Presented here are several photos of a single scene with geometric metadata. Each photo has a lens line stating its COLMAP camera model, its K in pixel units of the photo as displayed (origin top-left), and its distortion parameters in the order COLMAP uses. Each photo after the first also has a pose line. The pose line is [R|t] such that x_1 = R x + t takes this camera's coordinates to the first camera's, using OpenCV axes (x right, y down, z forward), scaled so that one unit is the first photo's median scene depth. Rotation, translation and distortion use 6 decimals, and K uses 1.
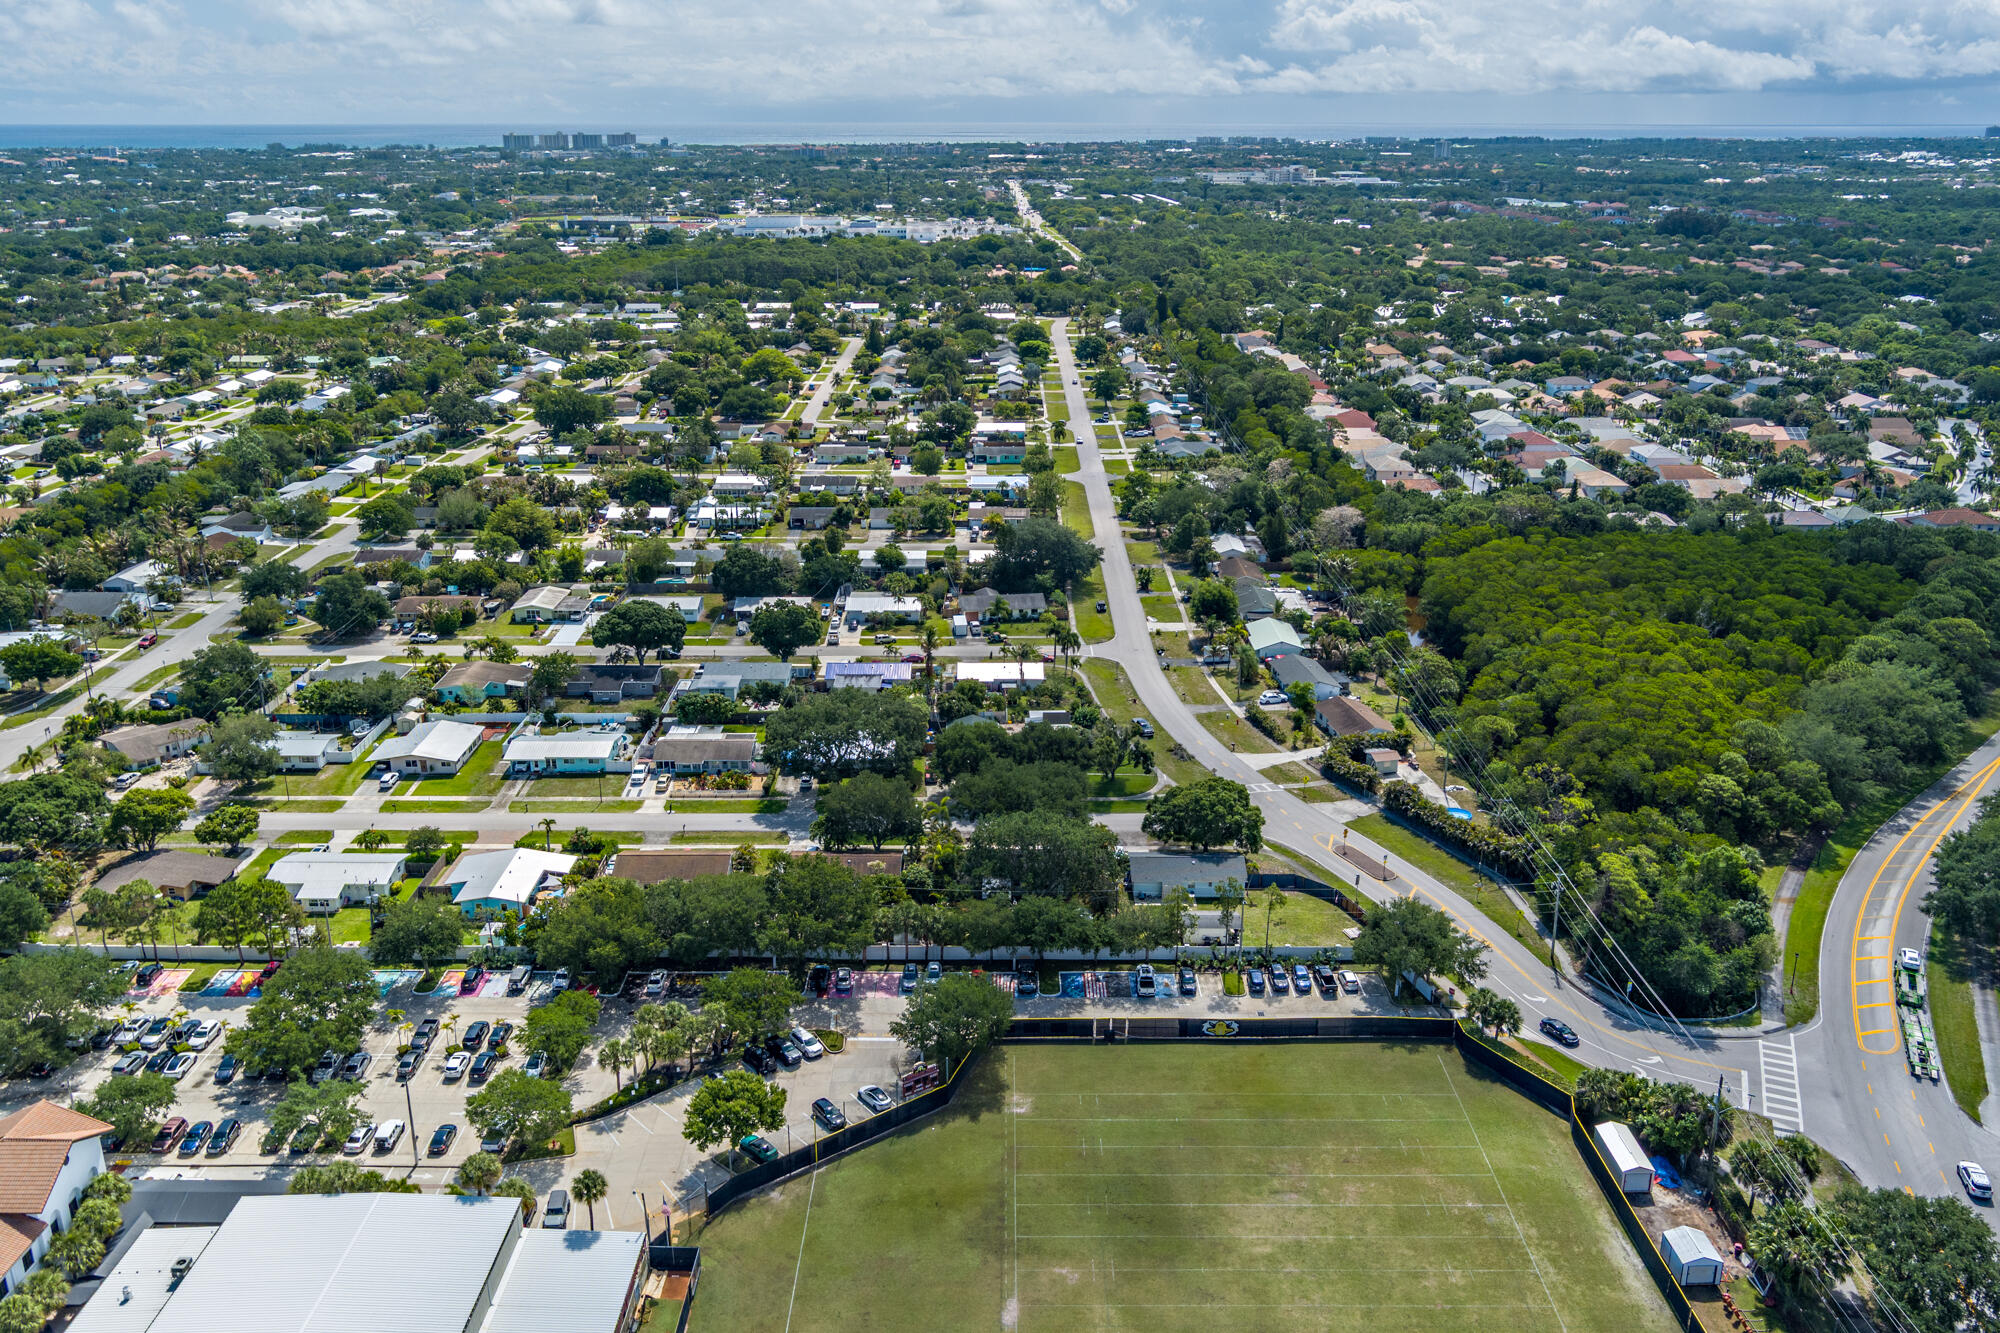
lens RADIAL K [[1610.8, 0, 1000.0], [0, 1610.8, 666.5], [0, 0, 1]] dist [-0.008476, -0.001537]
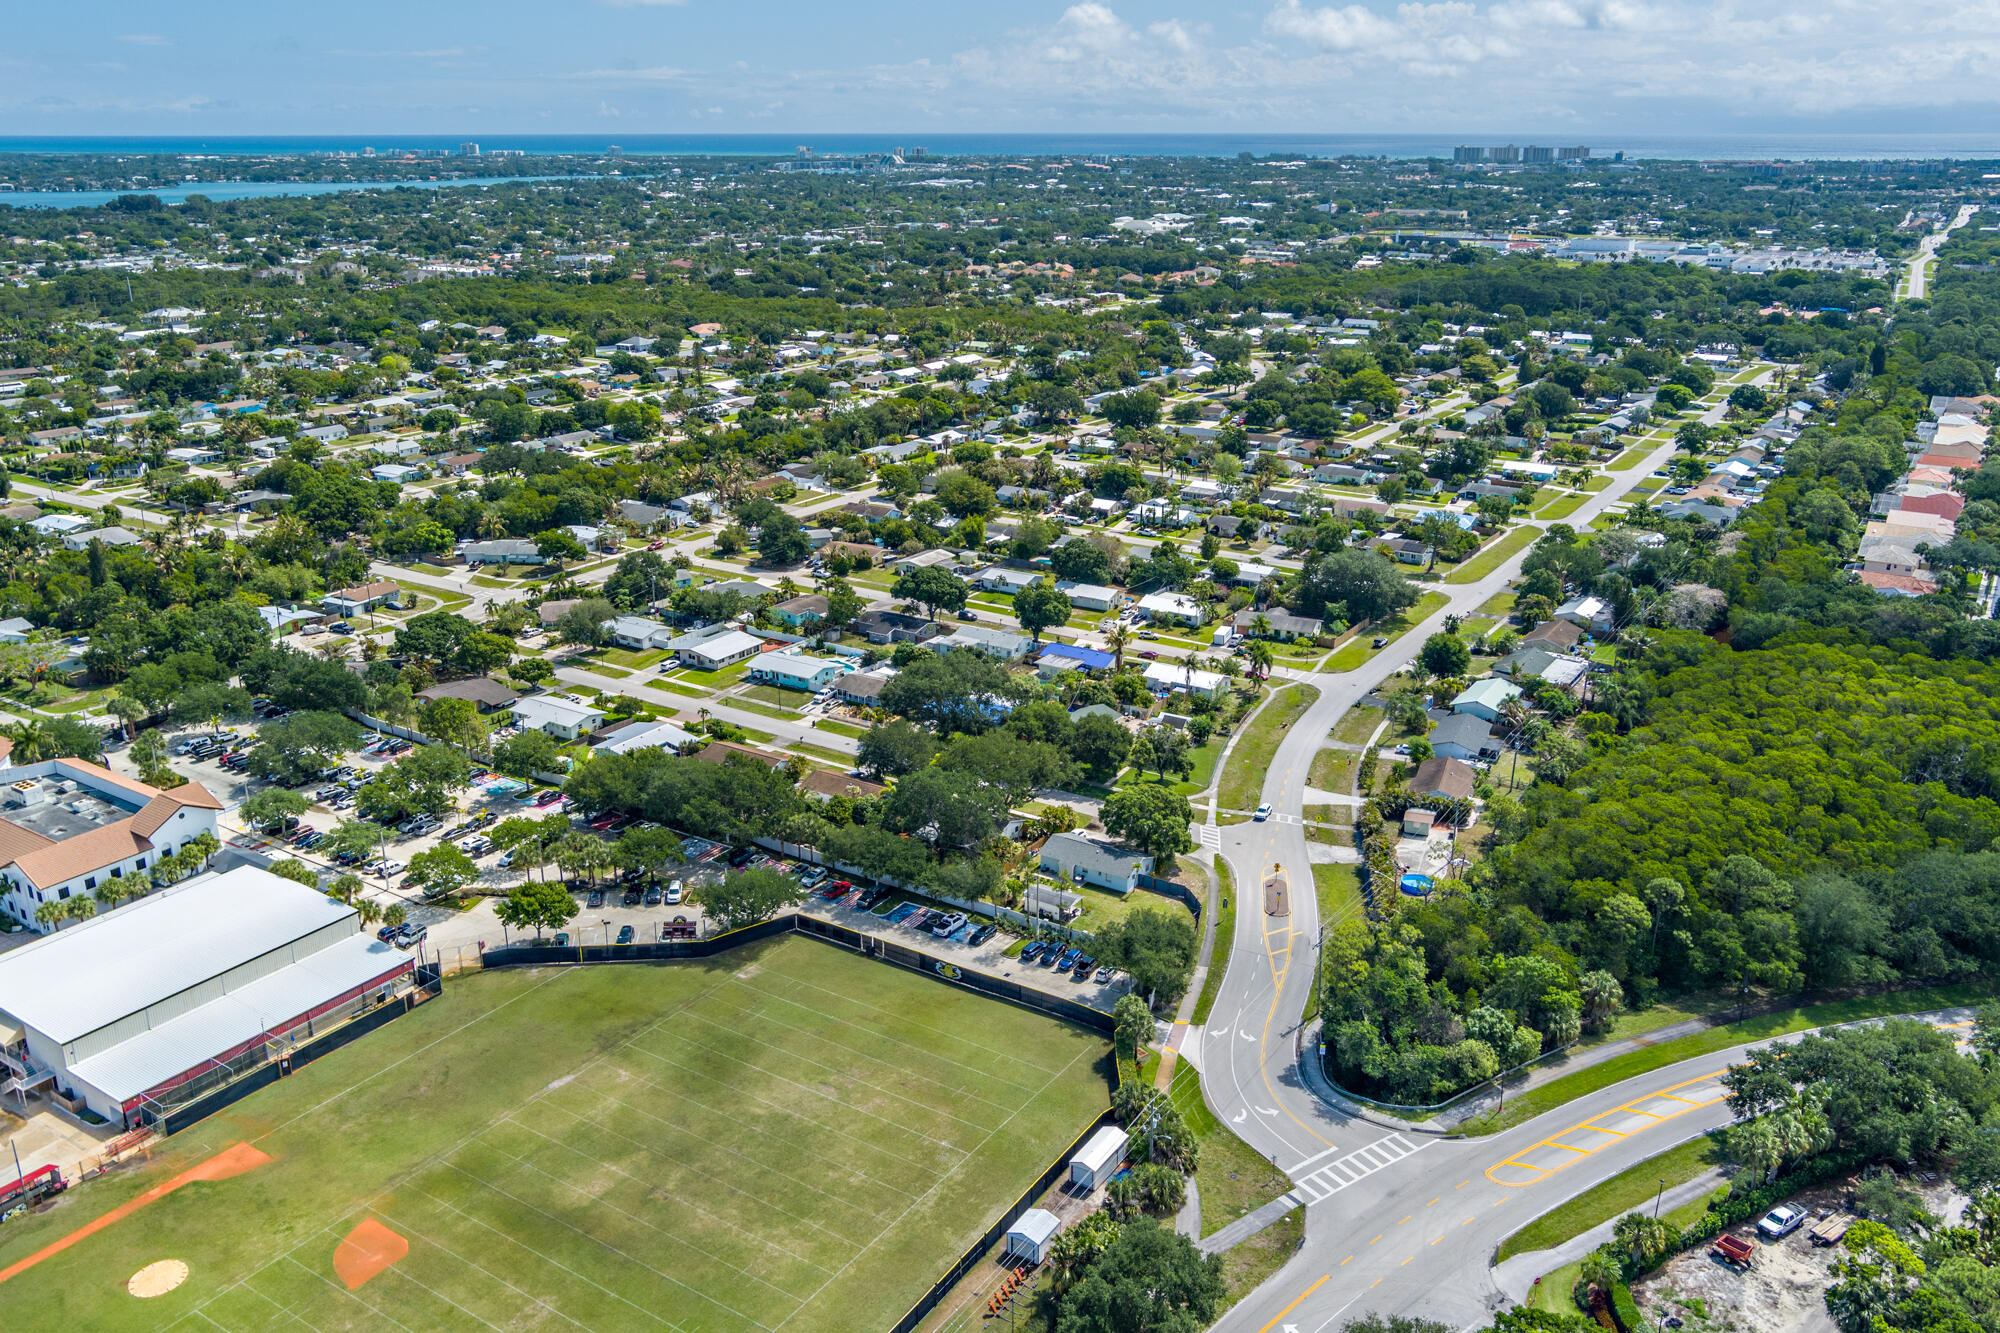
lens RADIAL K [[1602.2, 0, 987.3], [0, 1602.2, 668.4], [0, 0, 1]] dist [-0.008501, 0.006349]
pose [[0.835084, 0.174507, -0.521711, 0.334099], [-0.176025, 0.983257, 0.047134, -0.021934], [0.521201, 0.052473, 0.851819, 0.011720]]
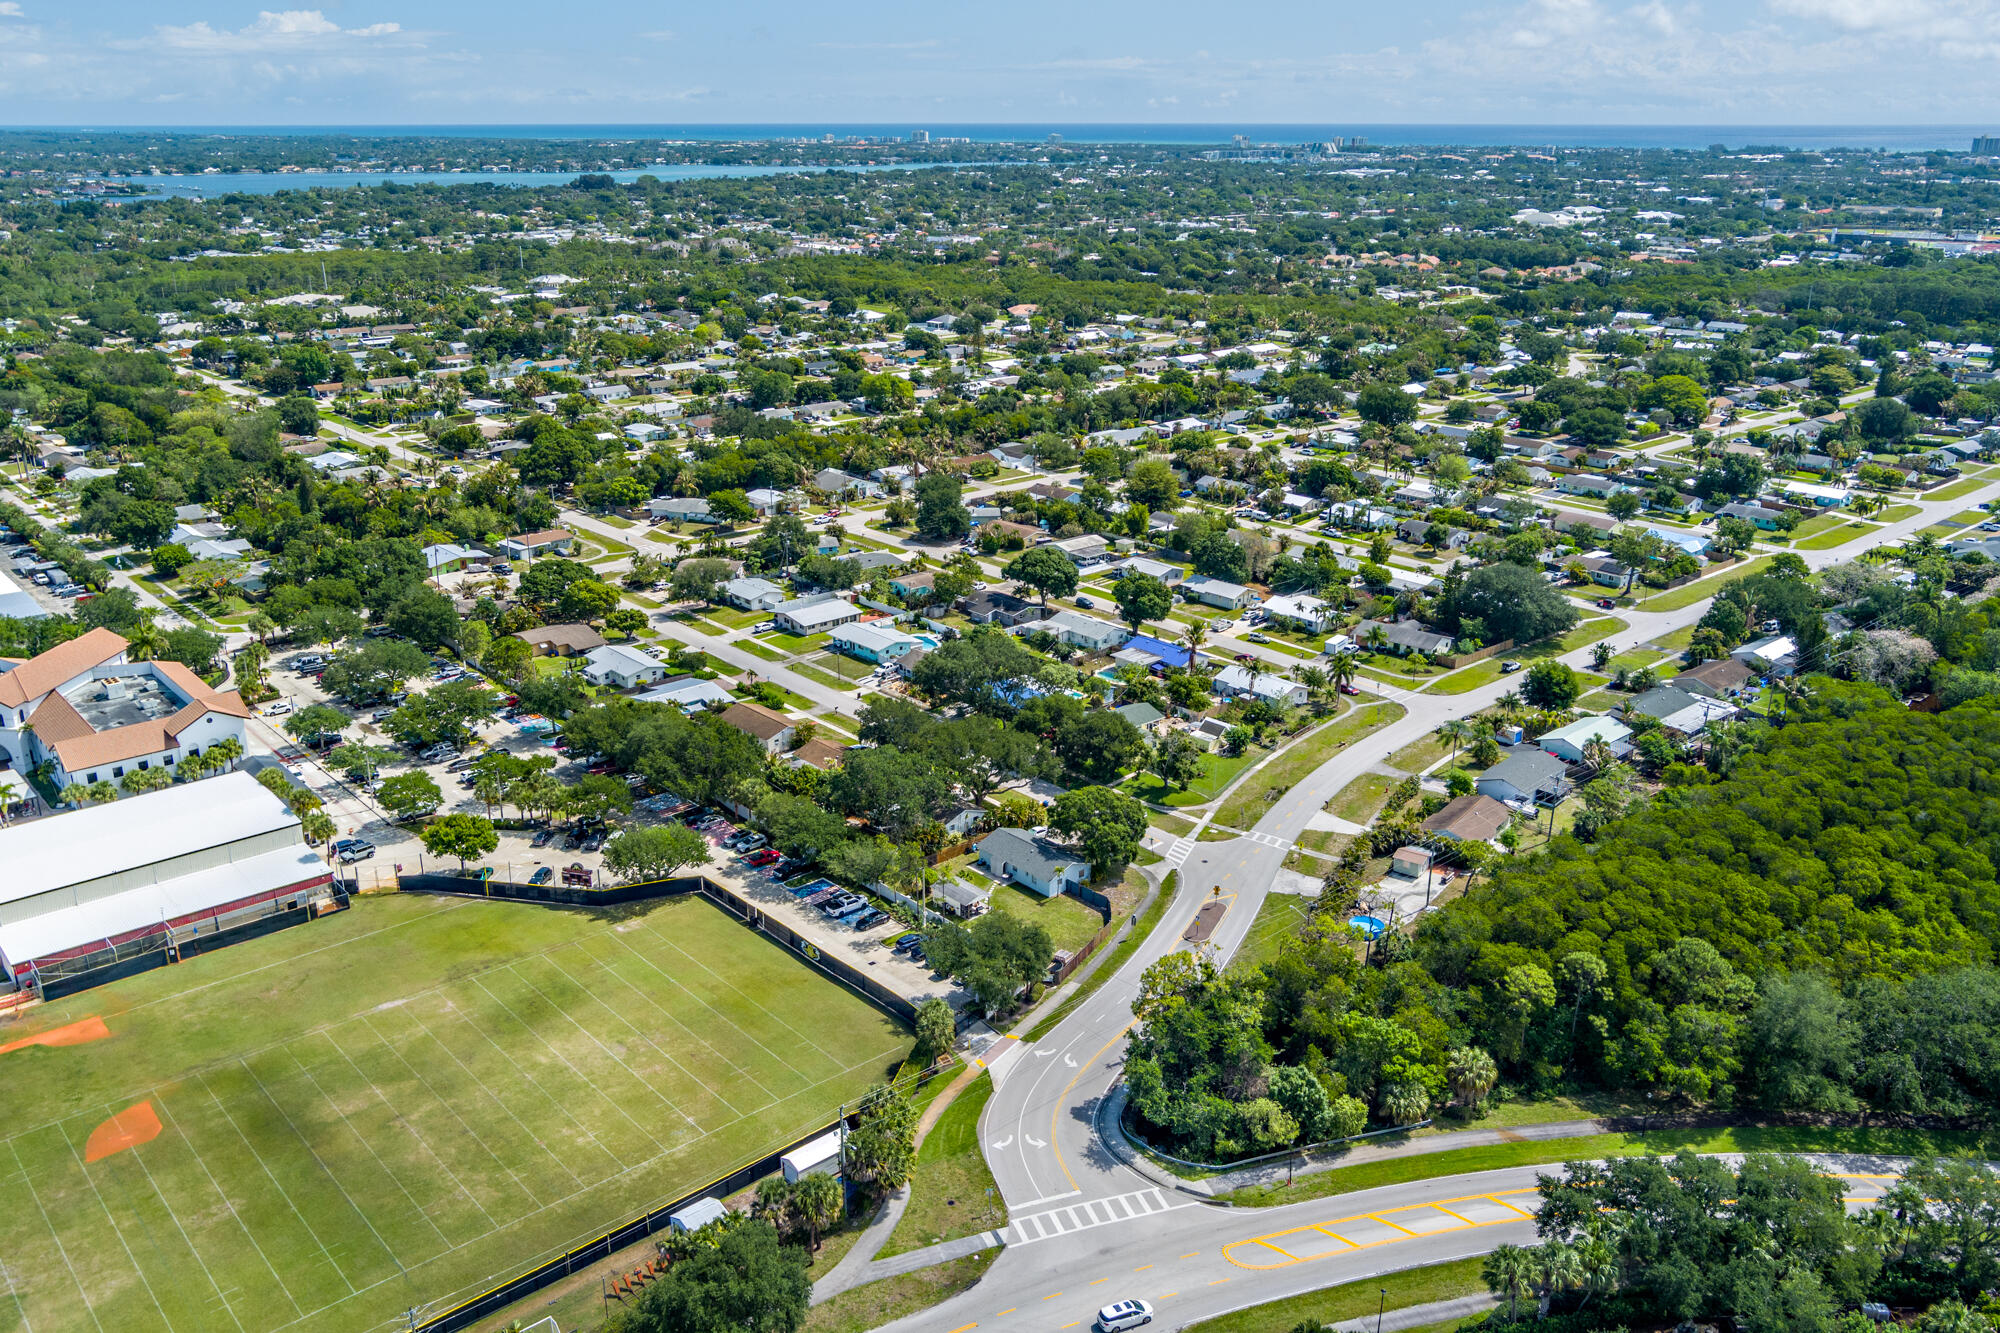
lens RADIAL K [[1602.2, 0, 987.3], [0, 1602.2, 668.4], [0, 0, 1]] dist [-0.008501, 0.006349]
pose [[0.658513, 0.243963, -0.711929, 0.447948], [-0.242402, 0.964341, 0.106244, -0.053063], [0.712462, 0.102610, 0.694168, 0.134348]]
